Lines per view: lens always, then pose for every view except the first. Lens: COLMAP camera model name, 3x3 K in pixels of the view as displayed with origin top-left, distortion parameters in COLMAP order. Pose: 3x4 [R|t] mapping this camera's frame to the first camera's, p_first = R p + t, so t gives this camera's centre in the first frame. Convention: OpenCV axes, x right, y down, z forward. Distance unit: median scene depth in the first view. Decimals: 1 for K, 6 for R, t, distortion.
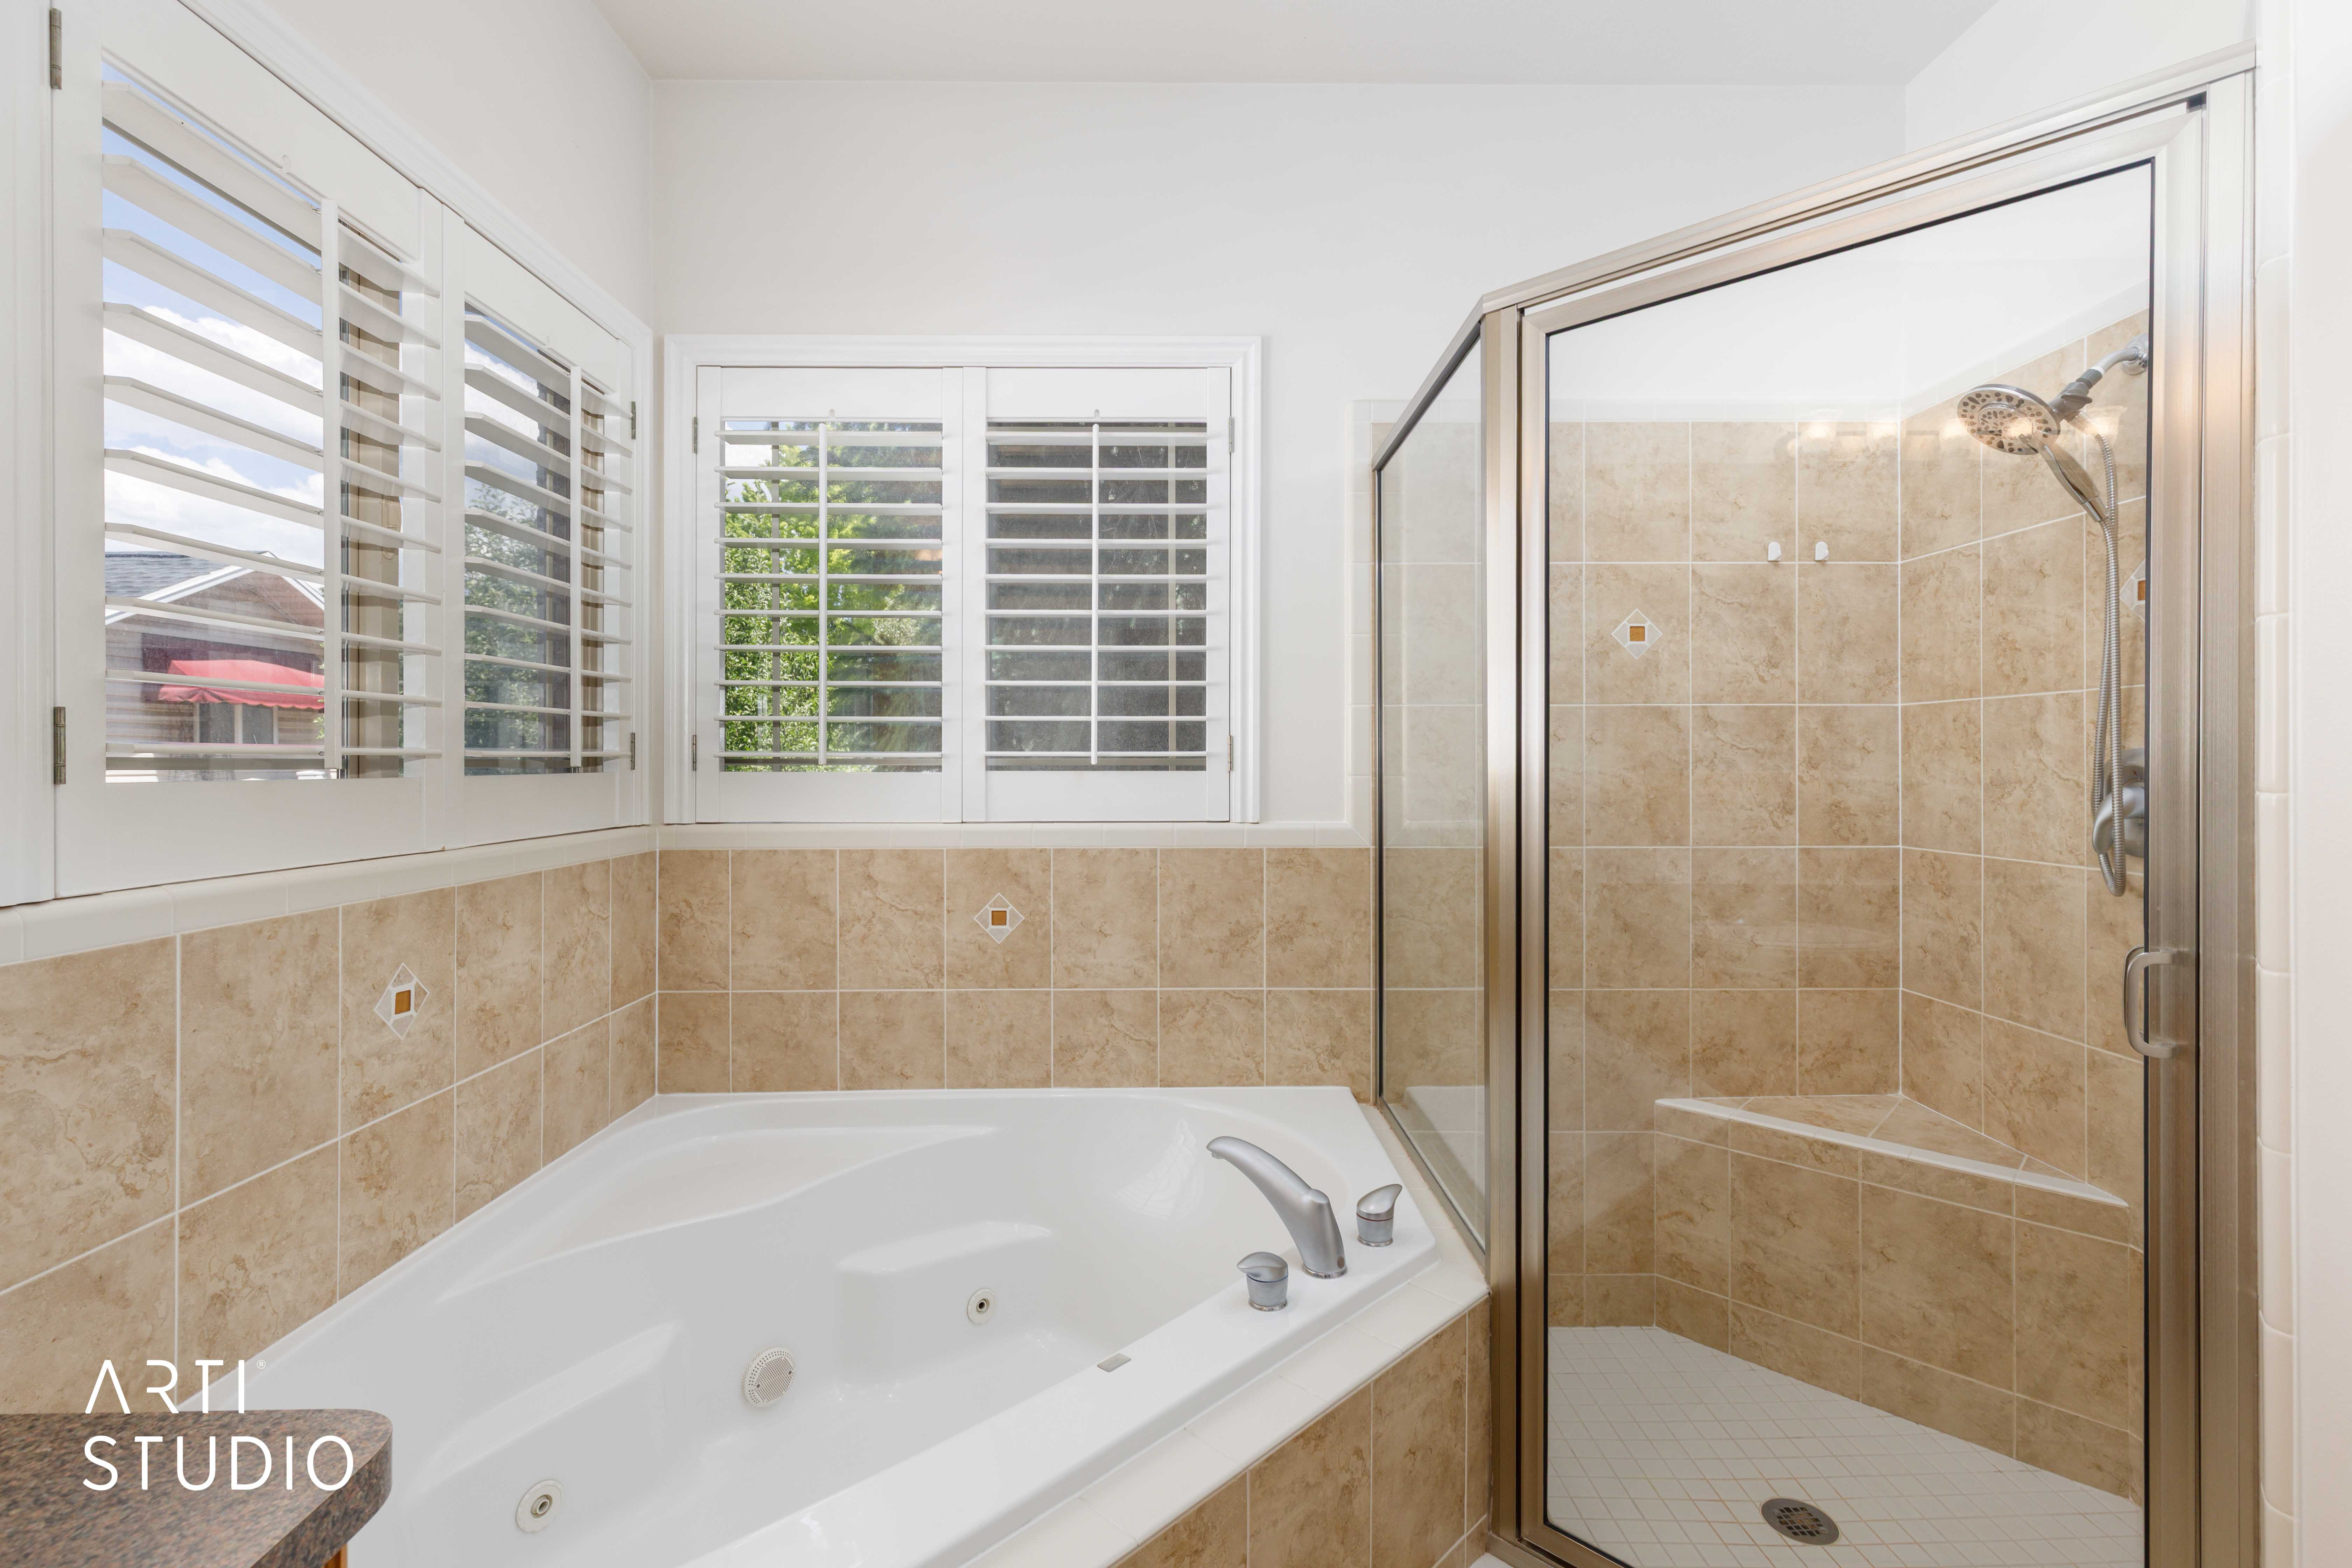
lens RADIAL K [[1102.9, 0, 1192.7], [0, 1102.9, 763.9], [0, 0, 1]] dist [0.012260, -0.004006]
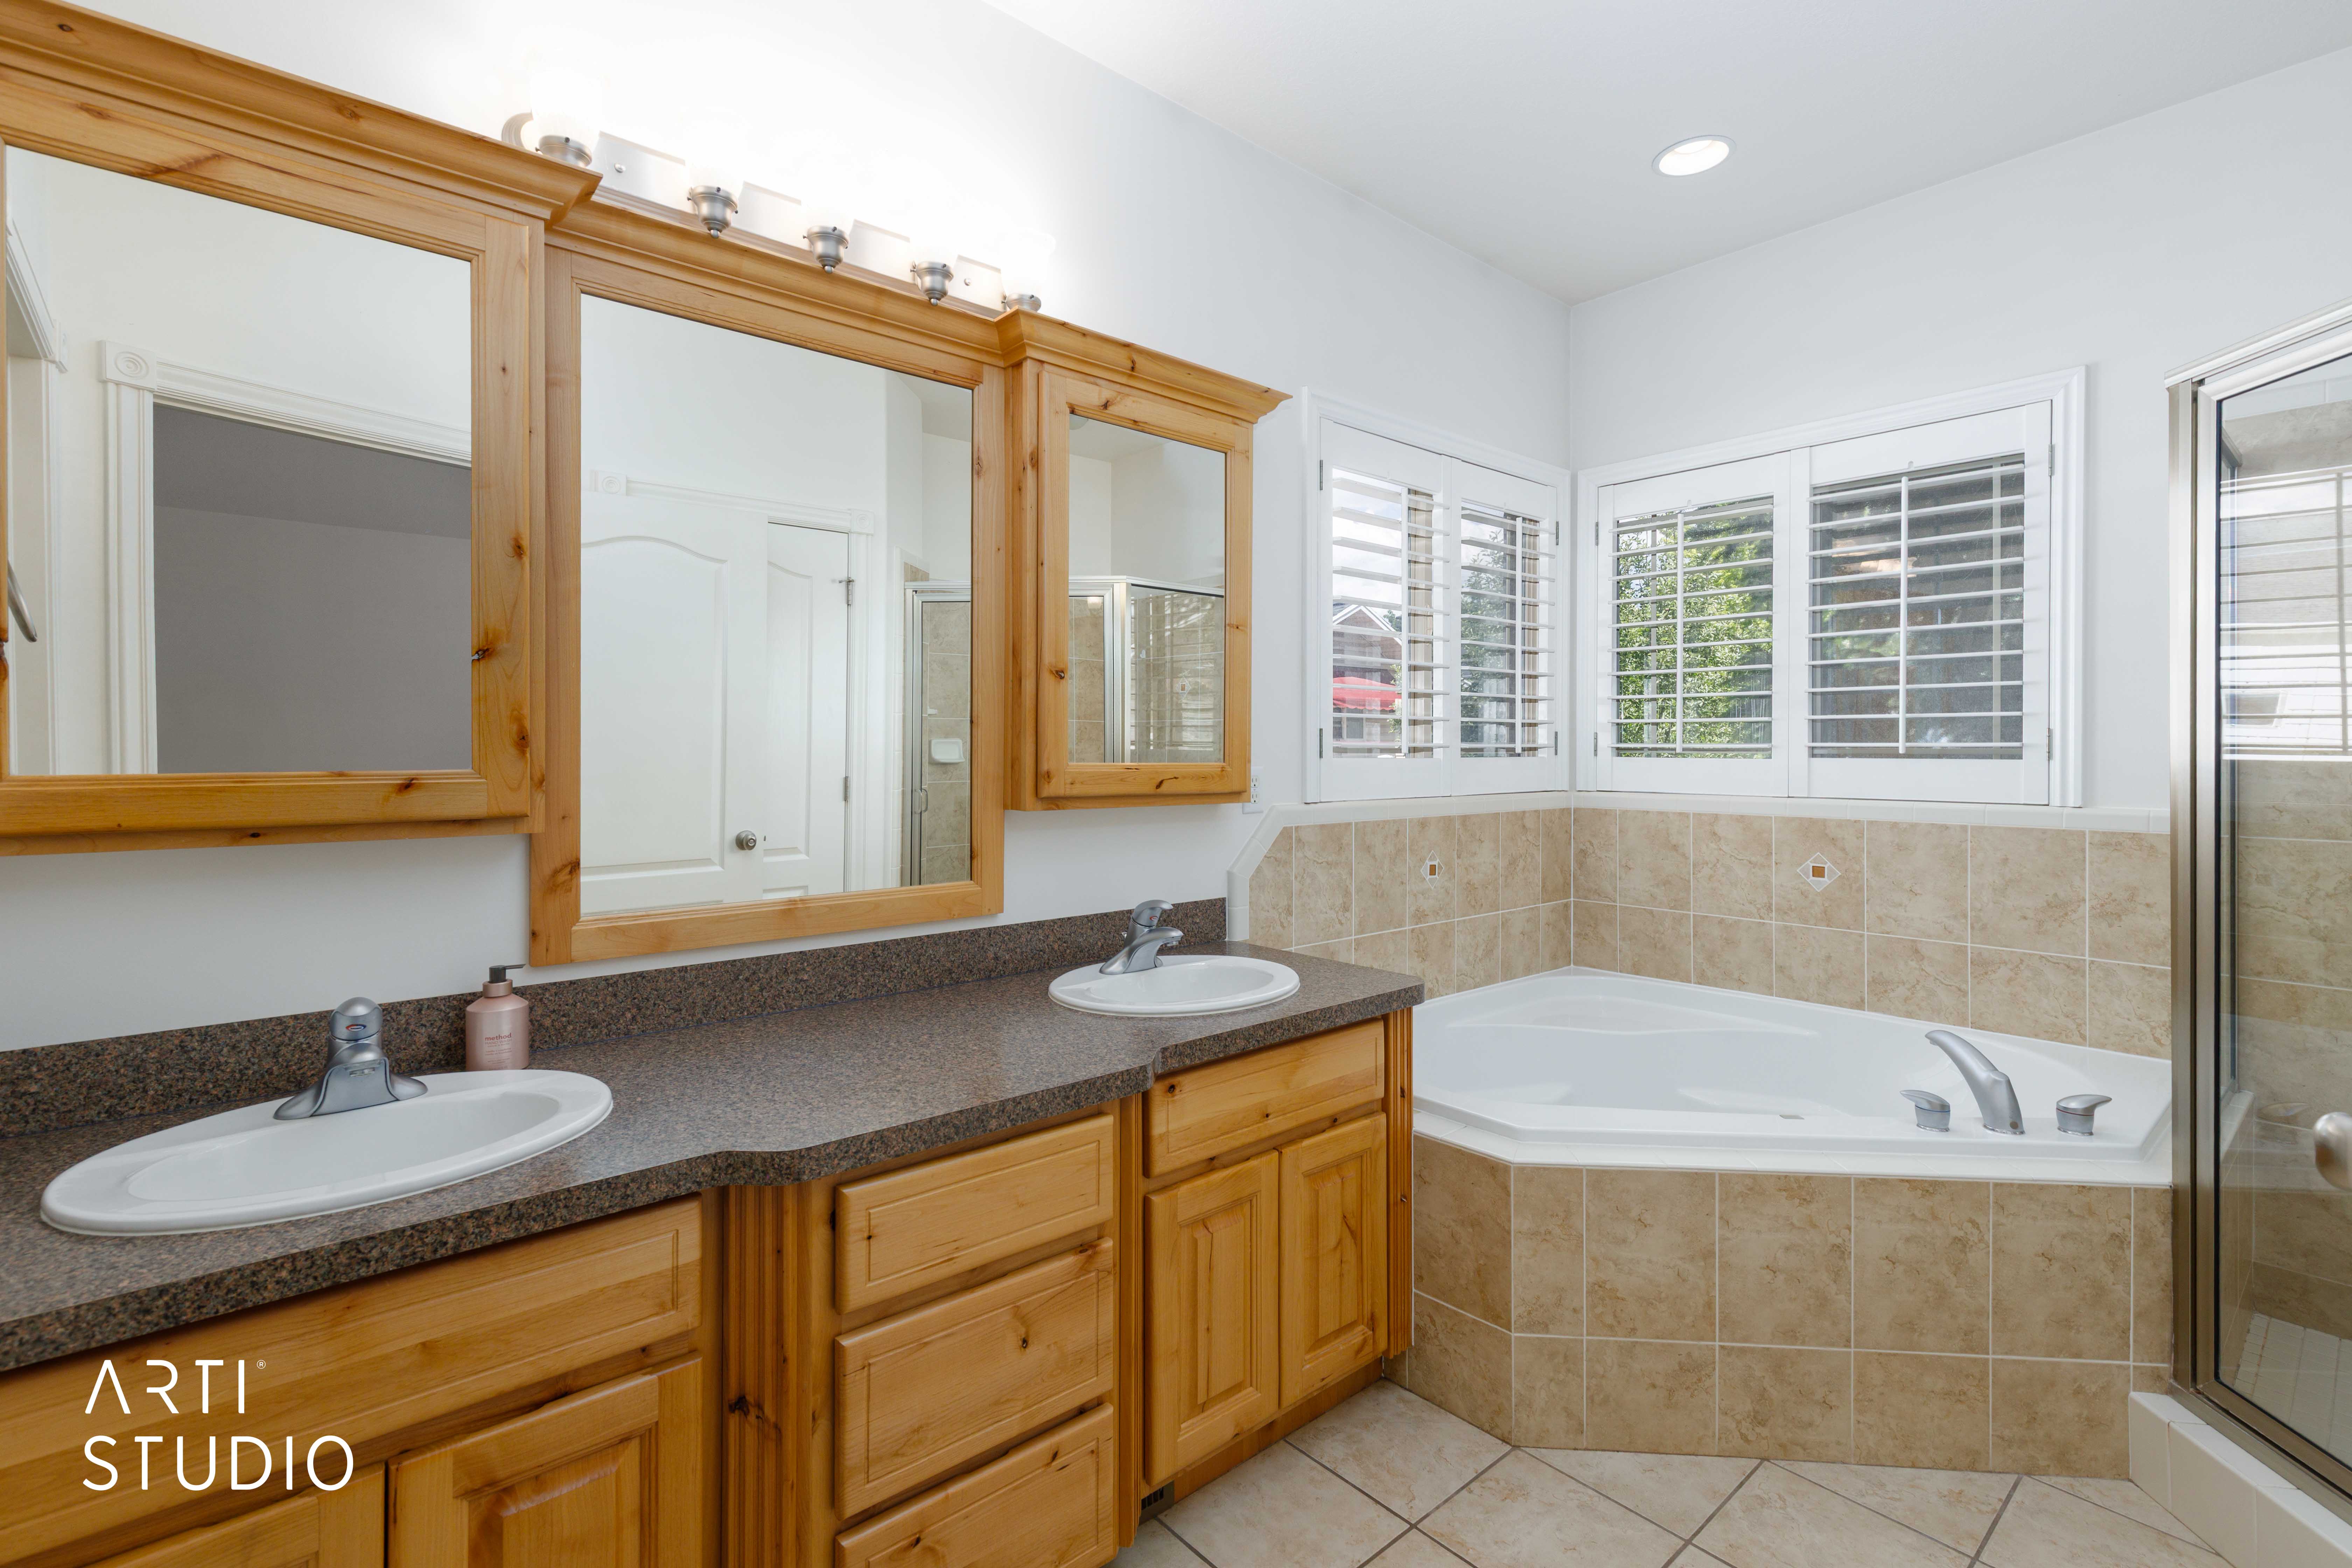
lens RADIAL K [[1102.9, 0, 1168.3], [0, 1102.9, 733.7], [0, 0, 1]] dist [0.012260, -0.004006]
pose [[0.649916, -0.007336, -0.759971, 0.317050], [-0.004800, 0.999894, -0.013757, -0.000464], [0.759991, 0.012589, 0.649812, -0.424165]]
